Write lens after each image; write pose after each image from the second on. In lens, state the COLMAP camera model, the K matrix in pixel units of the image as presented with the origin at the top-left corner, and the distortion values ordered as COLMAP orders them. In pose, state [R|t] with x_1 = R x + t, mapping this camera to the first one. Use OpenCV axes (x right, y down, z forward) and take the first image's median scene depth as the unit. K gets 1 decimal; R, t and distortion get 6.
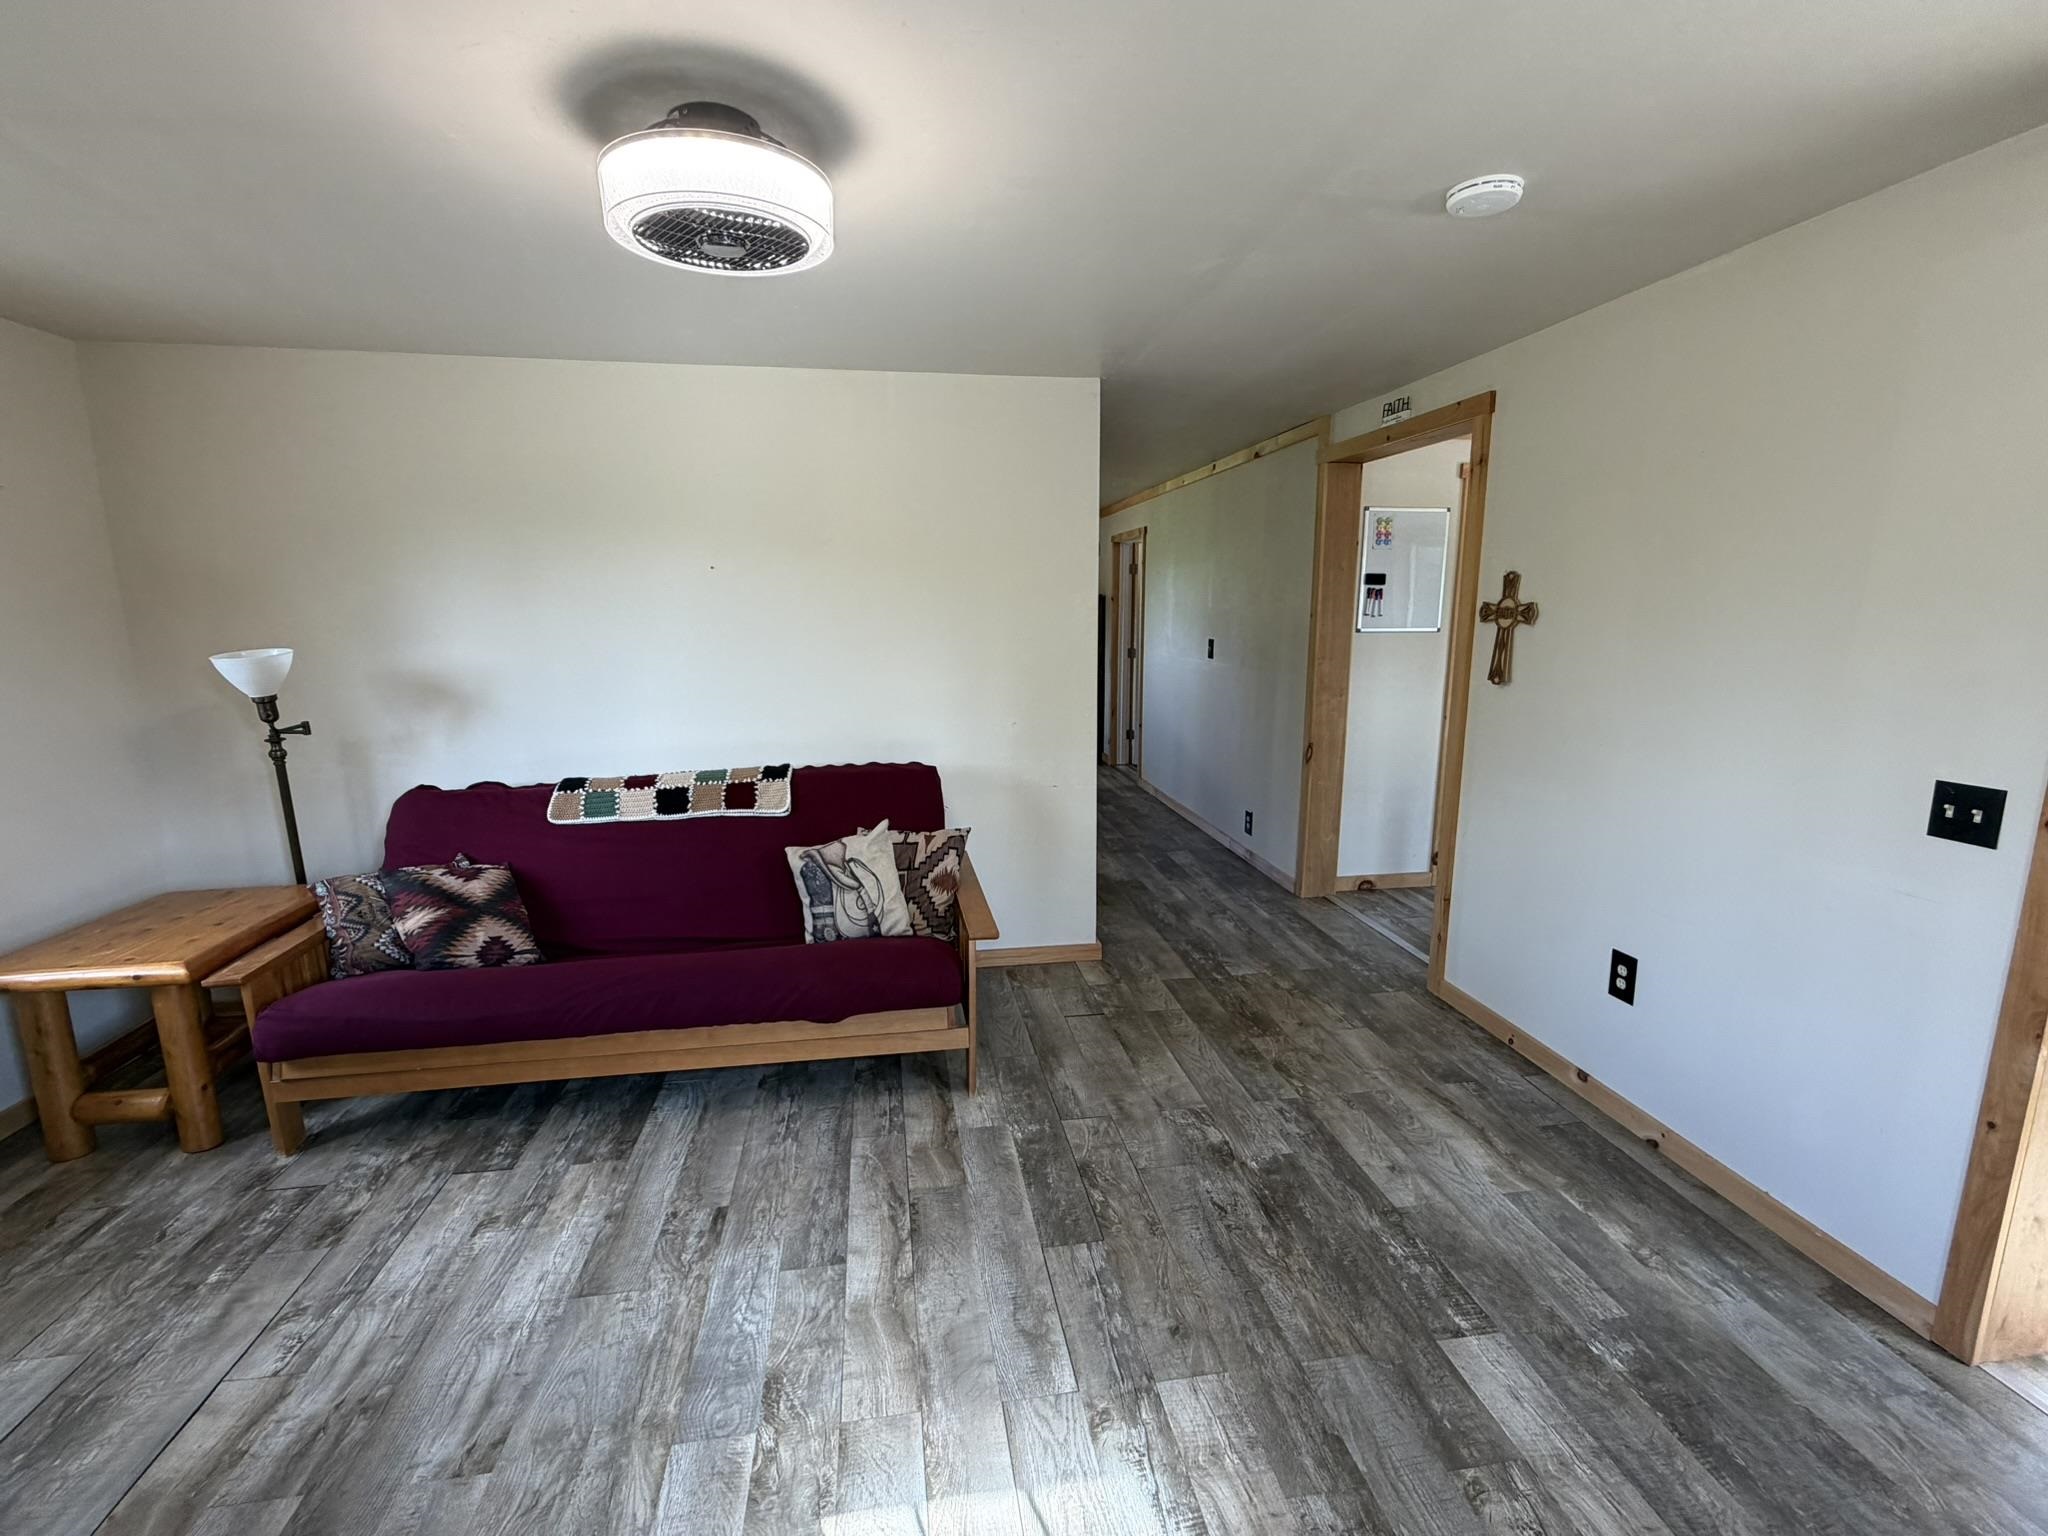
lens RADIAL K [[904.5, 0, 1024.0], [0, 904.5, 772.7], [0, 0, 1]] dist [0.000855, -0.000506]
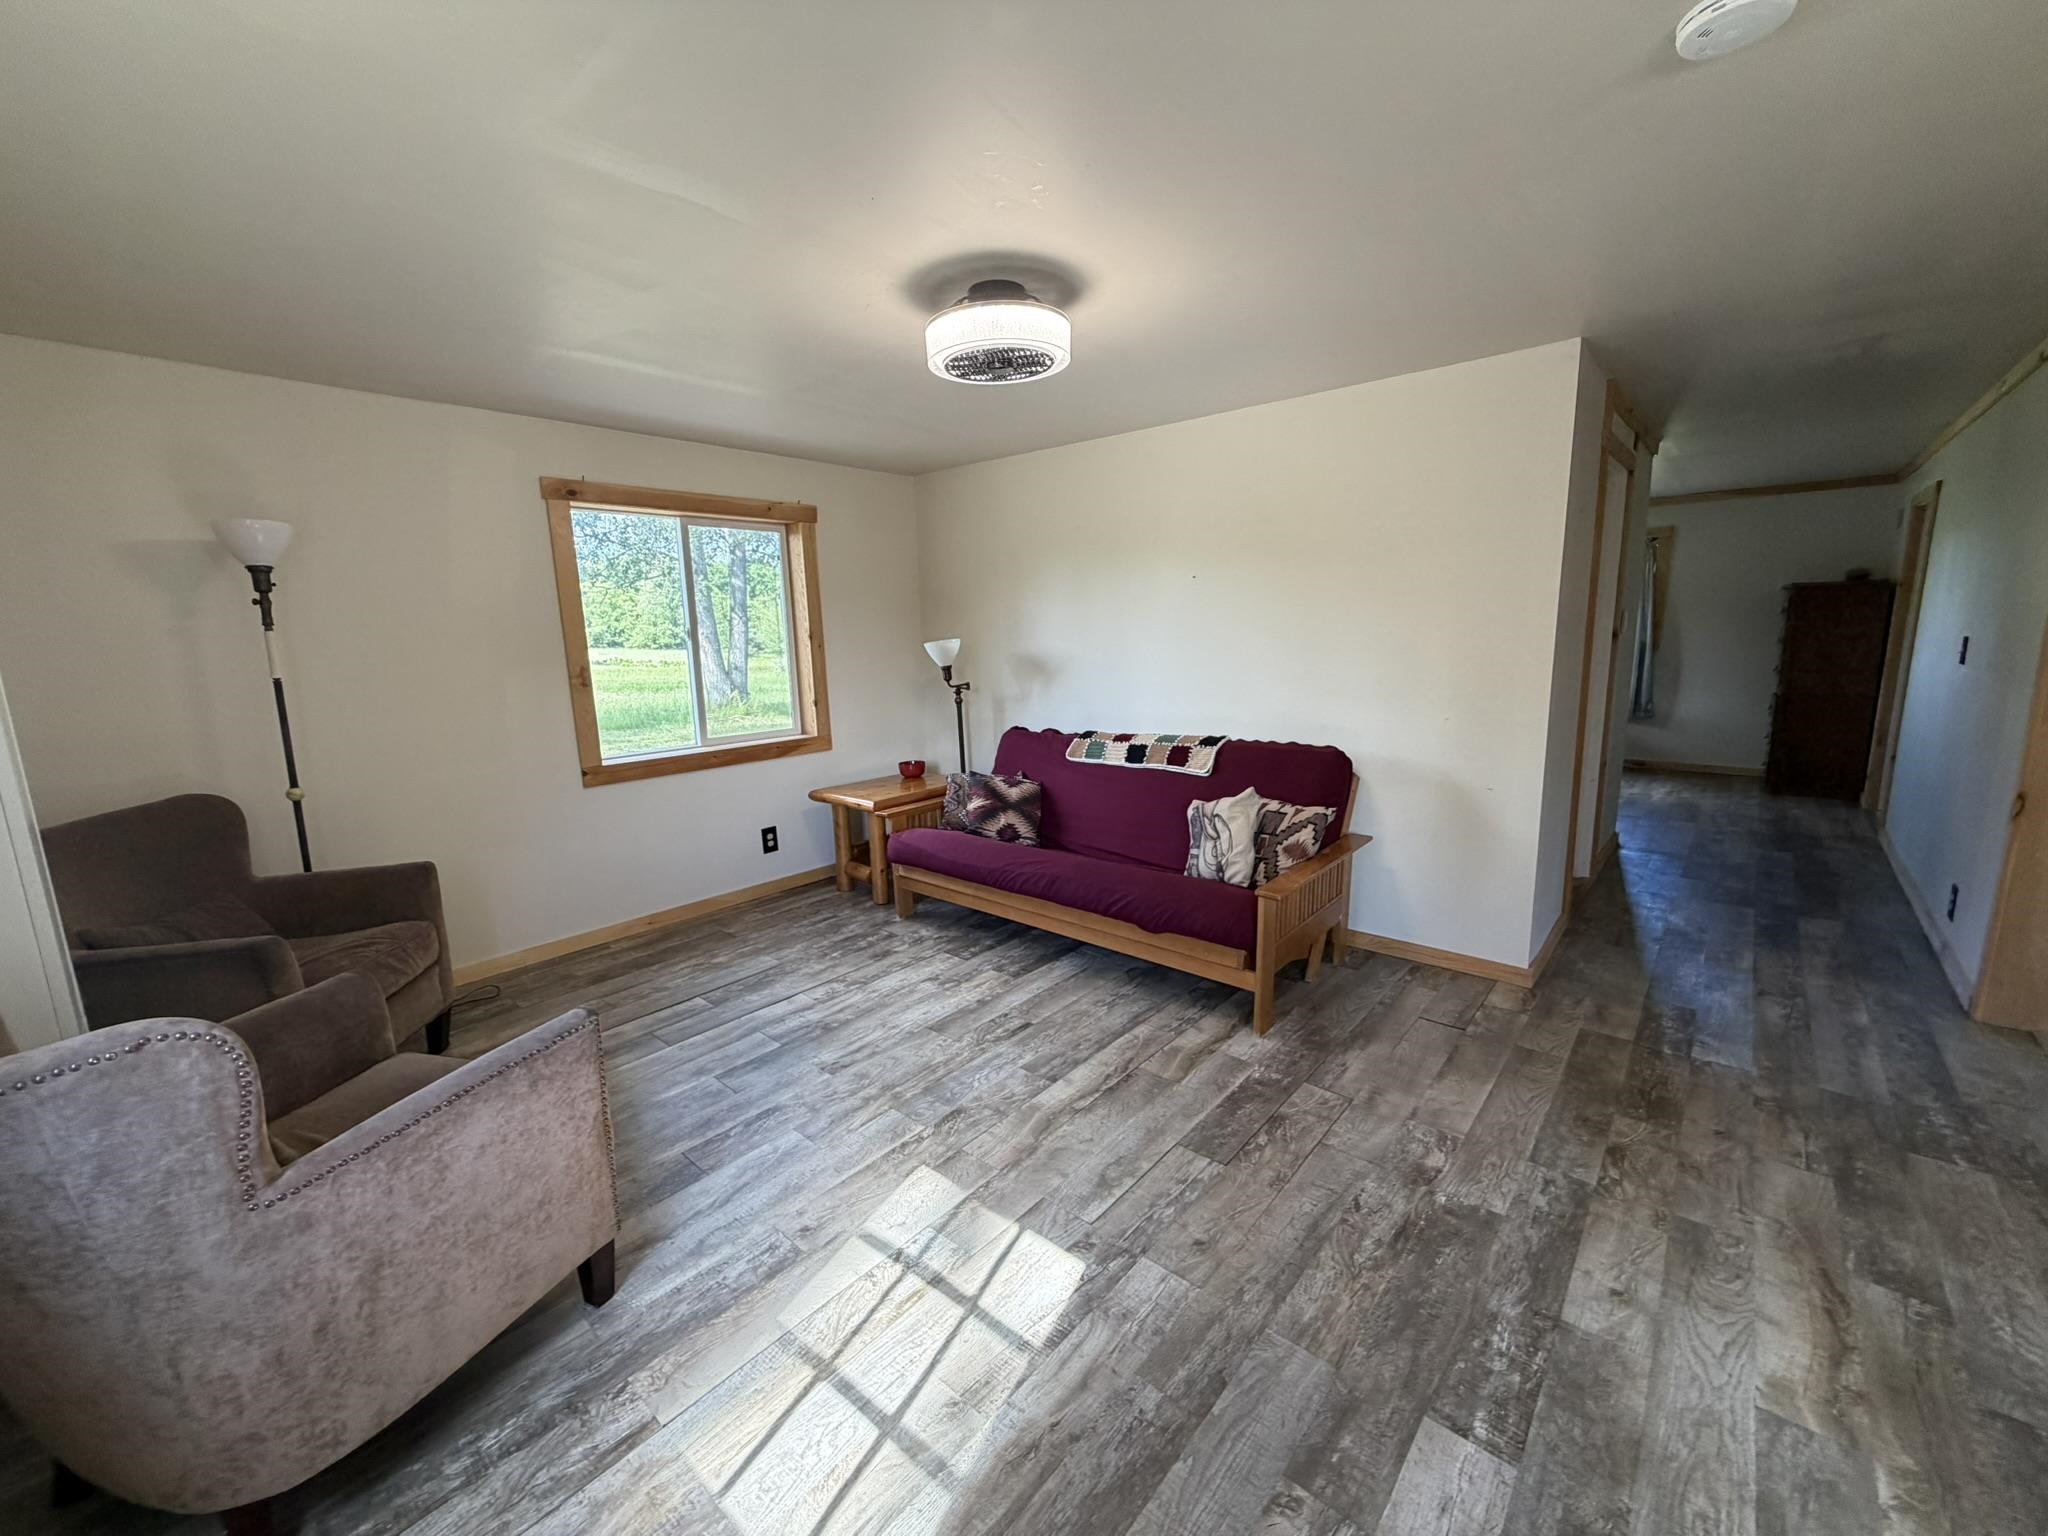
lens RADIAL K [[816.2, 0, 1021.5], [0, 816.2, 769.9], [0, 0, 1]] dist [0.001565, -0.000100]
pose [[0.636342, 0.122416, -0.761632, 0.540188], [-0.117633, 0.991180, 0.061029, 0.001148], [0.762386, 0.050758, 0.645129, 0.113404]]
